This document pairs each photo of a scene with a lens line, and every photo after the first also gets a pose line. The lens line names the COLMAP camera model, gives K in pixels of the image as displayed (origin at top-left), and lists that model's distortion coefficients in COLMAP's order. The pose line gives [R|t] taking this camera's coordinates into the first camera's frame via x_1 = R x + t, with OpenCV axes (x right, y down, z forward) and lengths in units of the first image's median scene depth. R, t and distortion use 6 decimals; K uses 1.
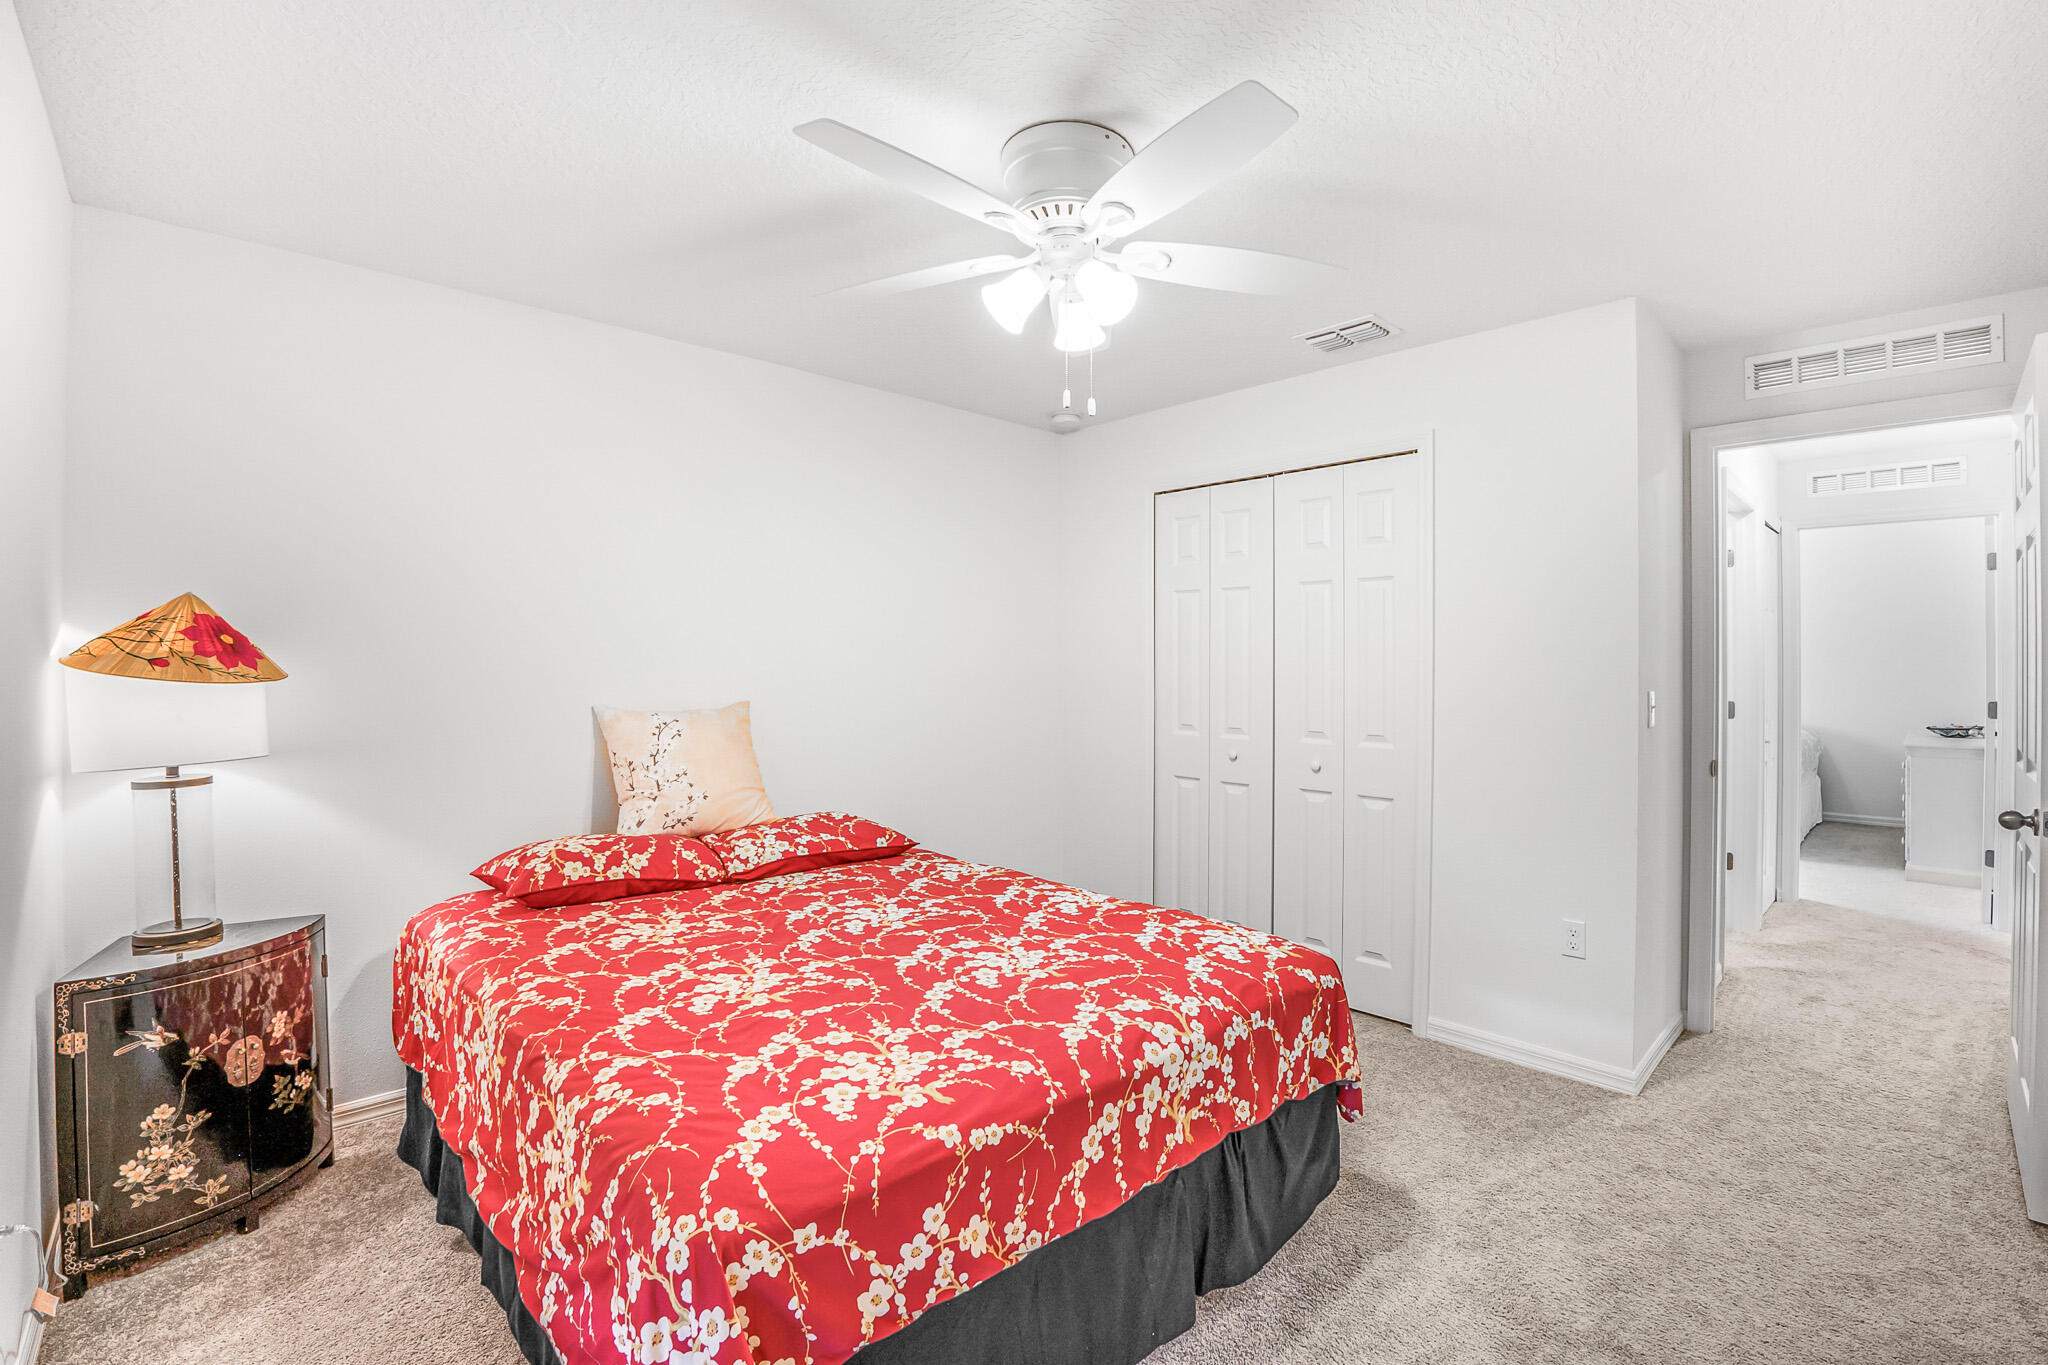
lens RADIAL K [[913.4, 0, 1041.6], [0, 913.4, 683.0], [0, 0, 1]] dist [-0.023551, 0.000126]
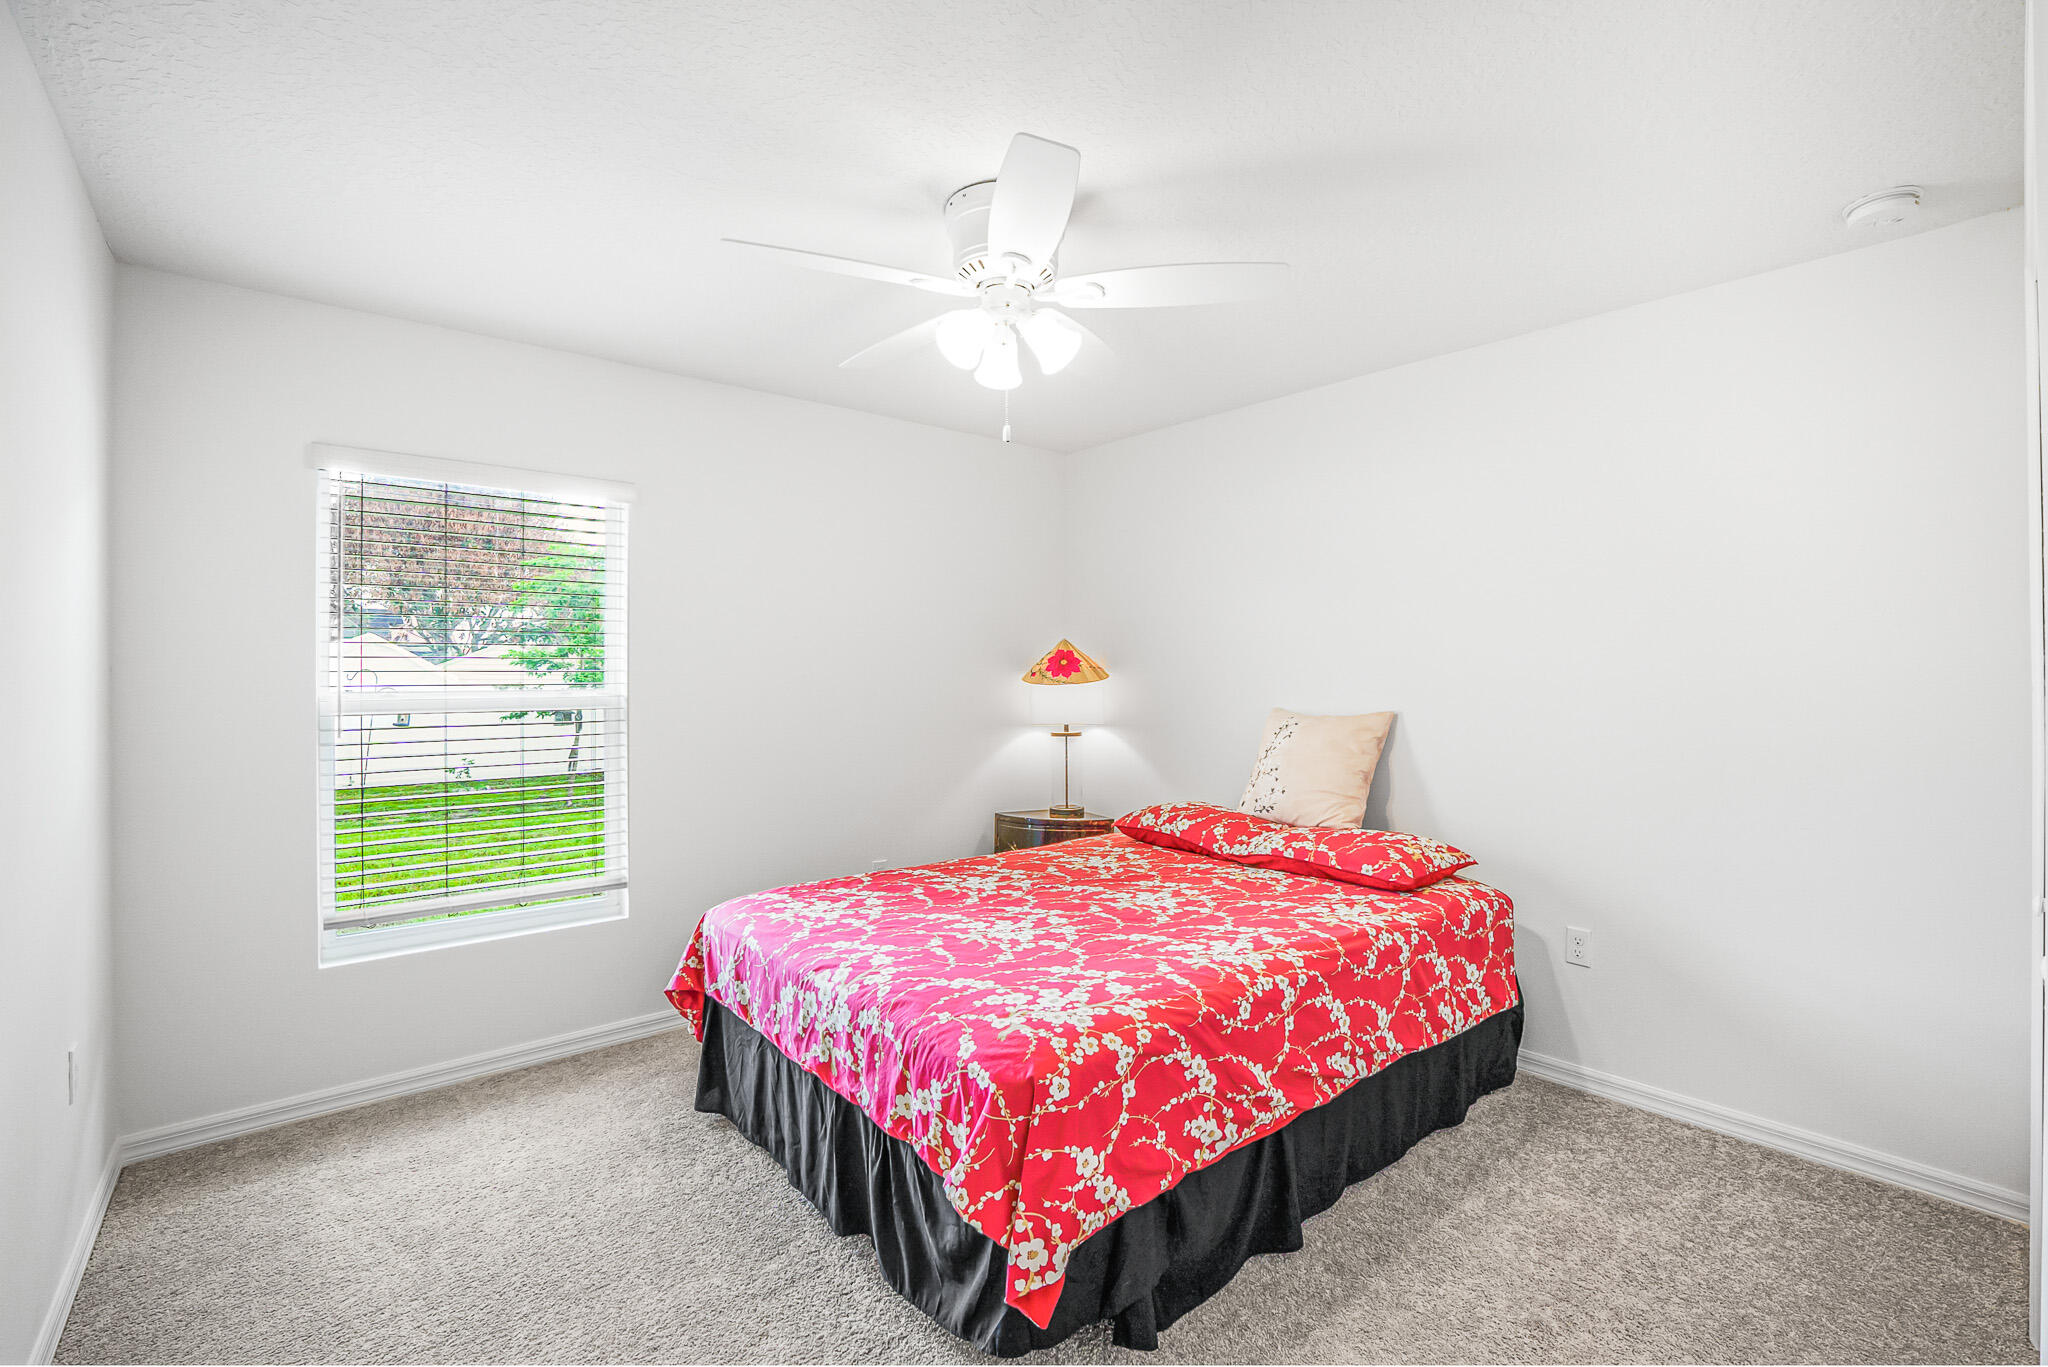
lens RADIAL K [[913.4, 0, 1041.6], [0, 913.4, 684.0], [0, 0, 1]] dist [-0.023551, 0.000126]
pose [[-0.068369, -0.001852, -0.997658, 0.946275], [-0.020951, 0.999780, -0.000421, 0.002857], [0.997440, 0.020874, -0.068393, 0.977662]]
